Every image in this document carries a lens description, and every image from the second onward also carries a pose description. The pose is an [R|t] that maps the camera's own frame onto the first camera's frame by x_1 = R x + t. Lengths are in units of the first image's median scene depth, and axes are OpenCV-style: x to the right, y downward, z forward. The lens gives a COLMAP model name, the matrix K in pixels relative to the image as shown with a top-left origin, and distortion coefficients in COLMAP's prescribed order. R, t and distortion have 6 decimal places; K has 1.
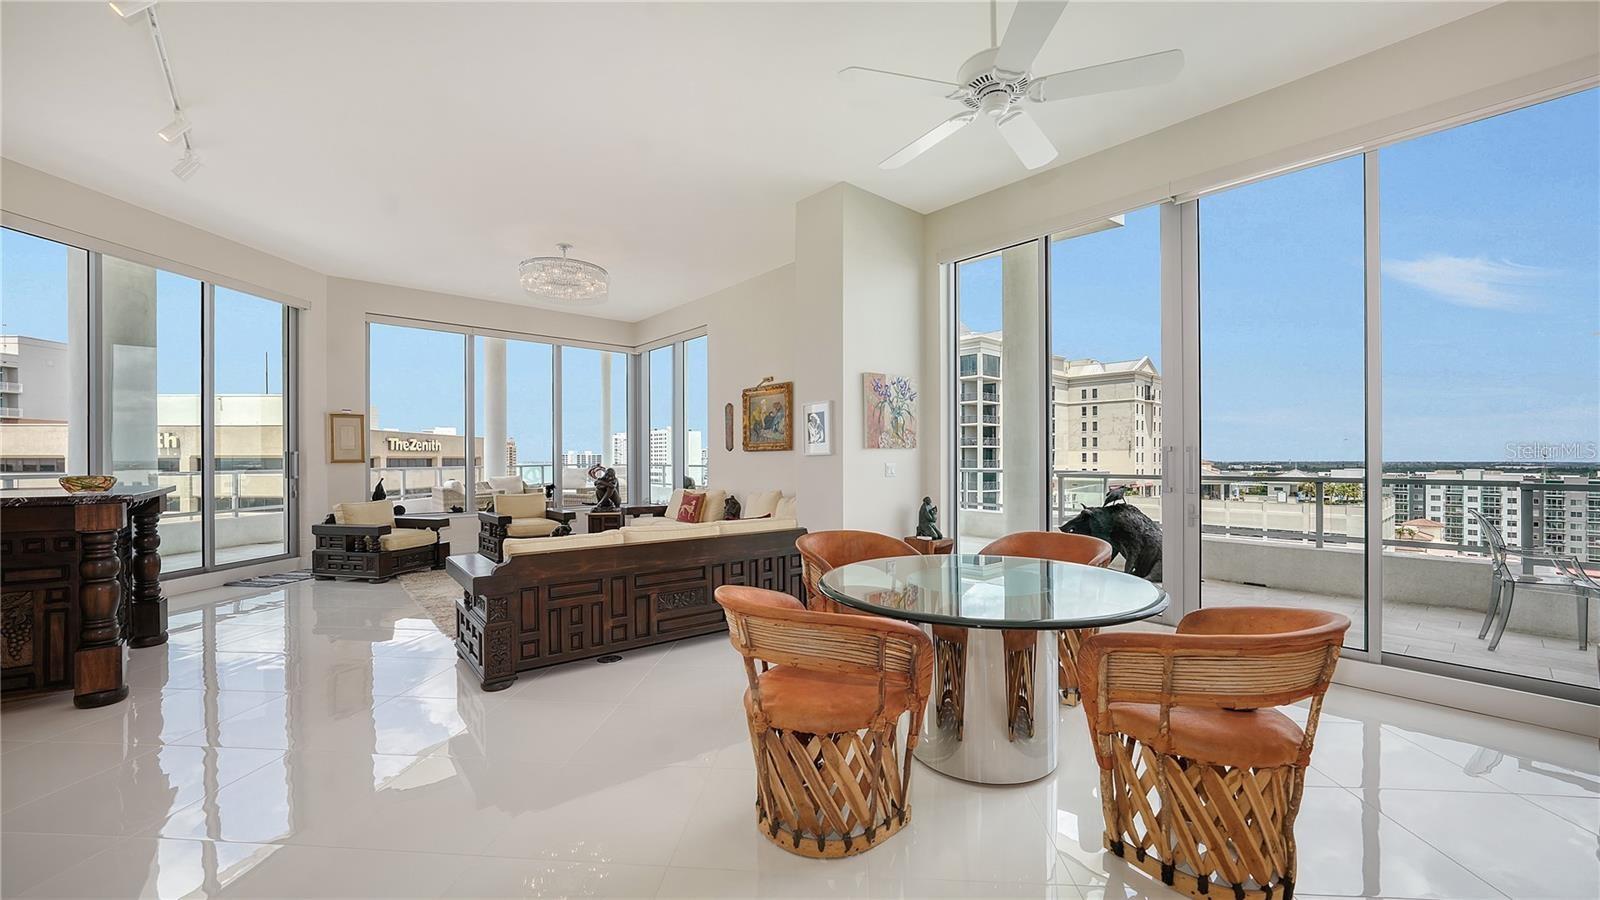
lens RADIAL K [[638.1, 0, 806.1], [0, 638.1, 460.6], [0, 0, 1]] dist [-0.000241, -0.000062]
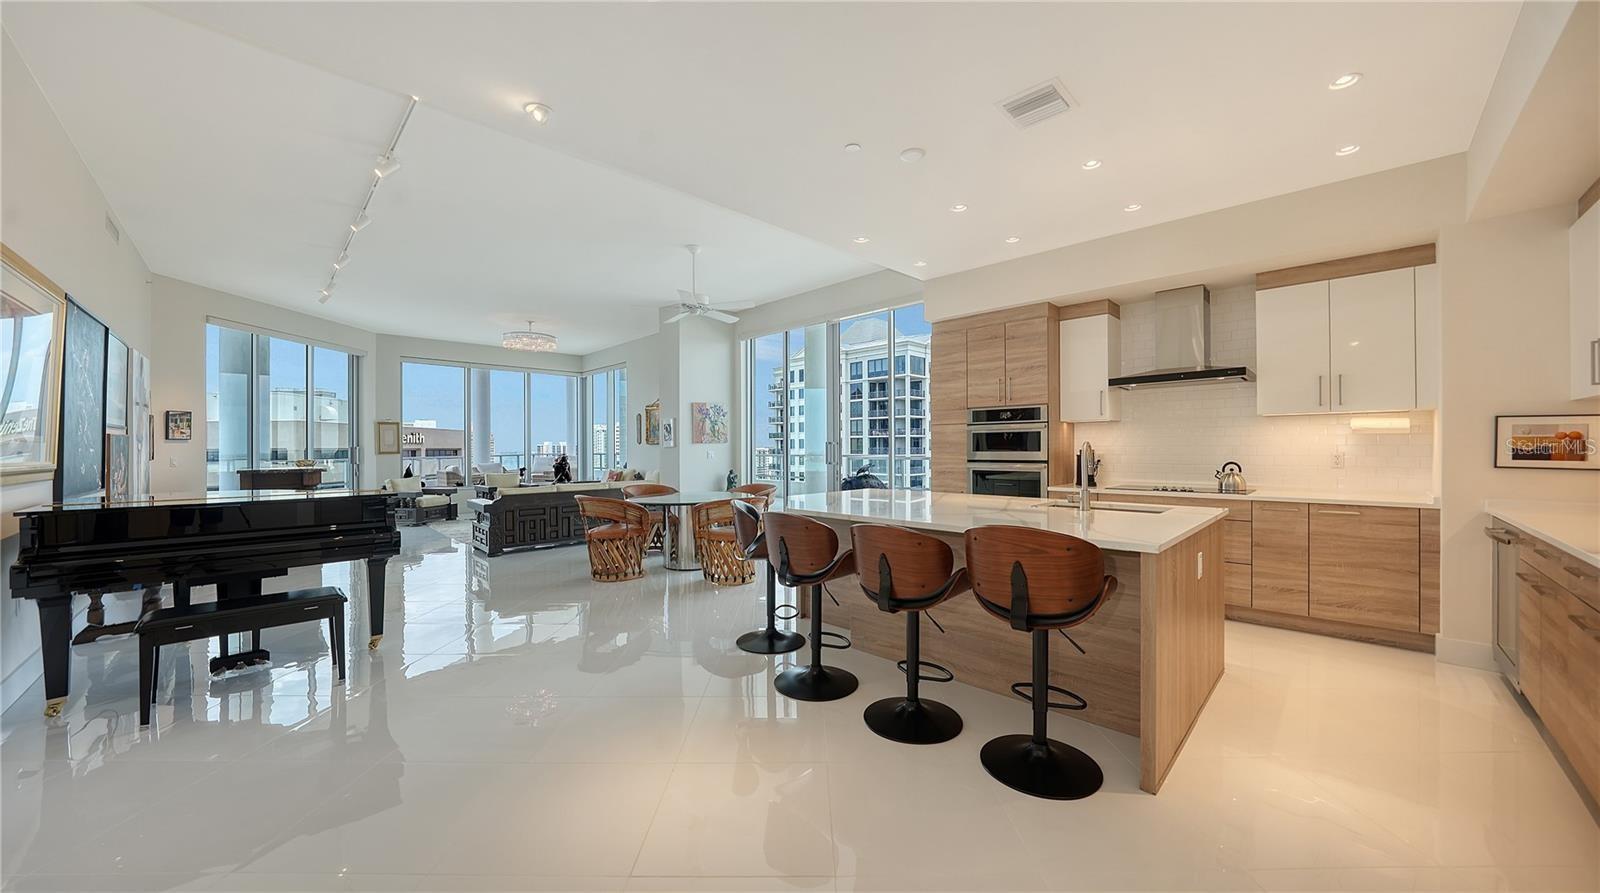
lens RADIAL K [[568.6, 0, 784.0], [0, 568.6, 445.3], [0, 0, 1]] dist [-0.002364, -0.000122]
pose [[0.998998, -0.007394, 0.044143, 0.184397], [0.007693, 0.999949, -0.006605, -0.000393], [-0.044092, 0.006938, 0.999003, -0.433232]]
